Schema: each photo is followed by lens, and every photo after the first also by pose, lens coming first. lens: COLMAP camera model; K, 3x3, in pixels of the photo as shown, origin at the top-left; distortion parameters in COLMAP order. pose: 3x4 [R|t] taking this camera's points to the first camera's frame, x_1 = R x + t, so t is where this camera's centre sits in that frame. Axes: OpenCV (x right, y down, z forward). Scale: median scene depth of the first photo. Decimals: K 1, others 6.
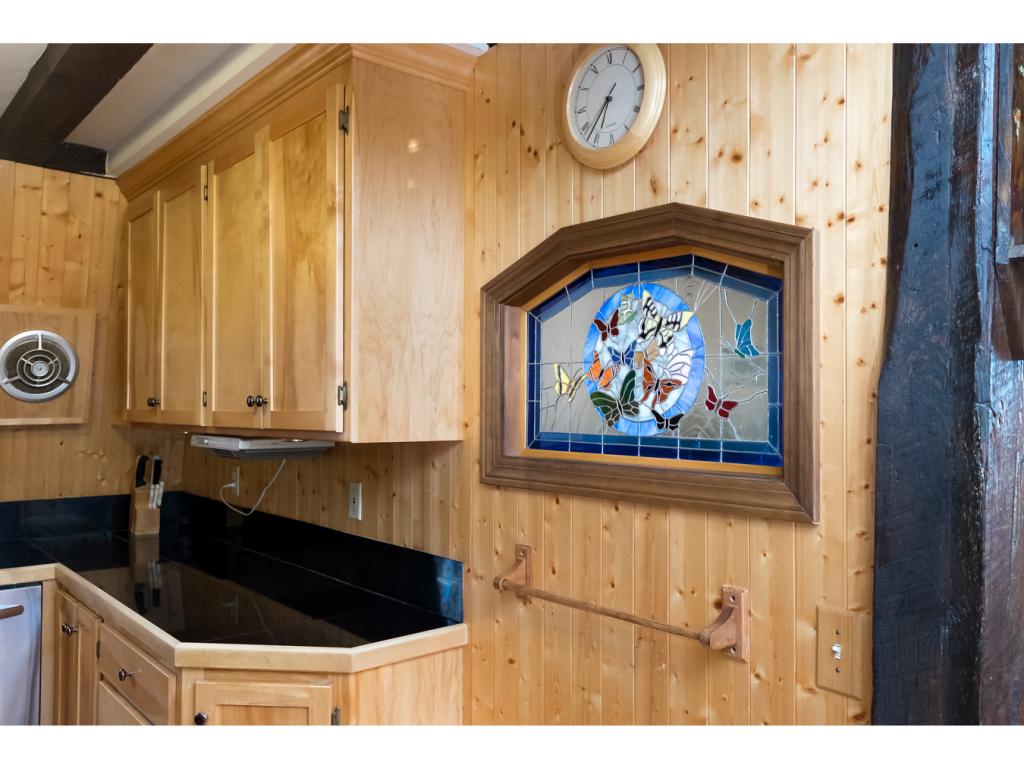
lens RADIAL K [[825.2, 0, 512.7], [0, 825.2, 384.7], [0, 0, 1]] dist [0.004913, 0.001567]
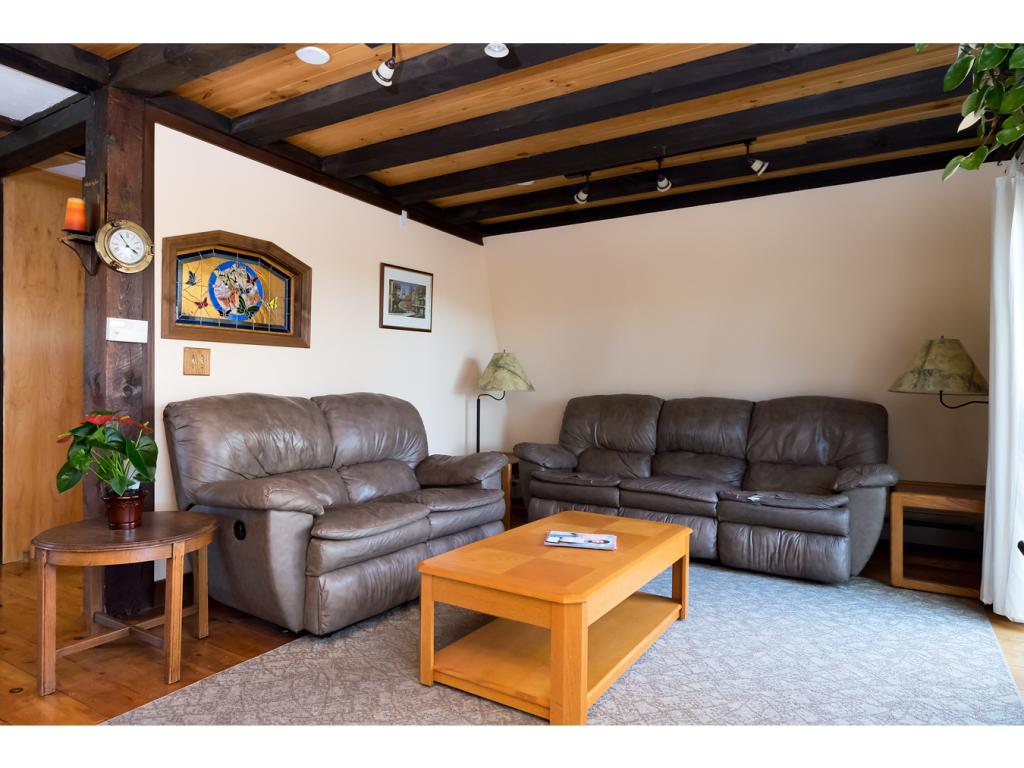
lens RADIAL K [[618.8, 0, 512.7], [0, 618.8, 386.8], [0, 0, 1]] dist [0.002115, 0.000179]
pose [[-0.297408, -0.008232, 0.954715, -2.103195], [-0.018482, 0.999825, 0.002864, 0.265600], [-0.954572, -0.016793, -0.297508, 0.802330]]
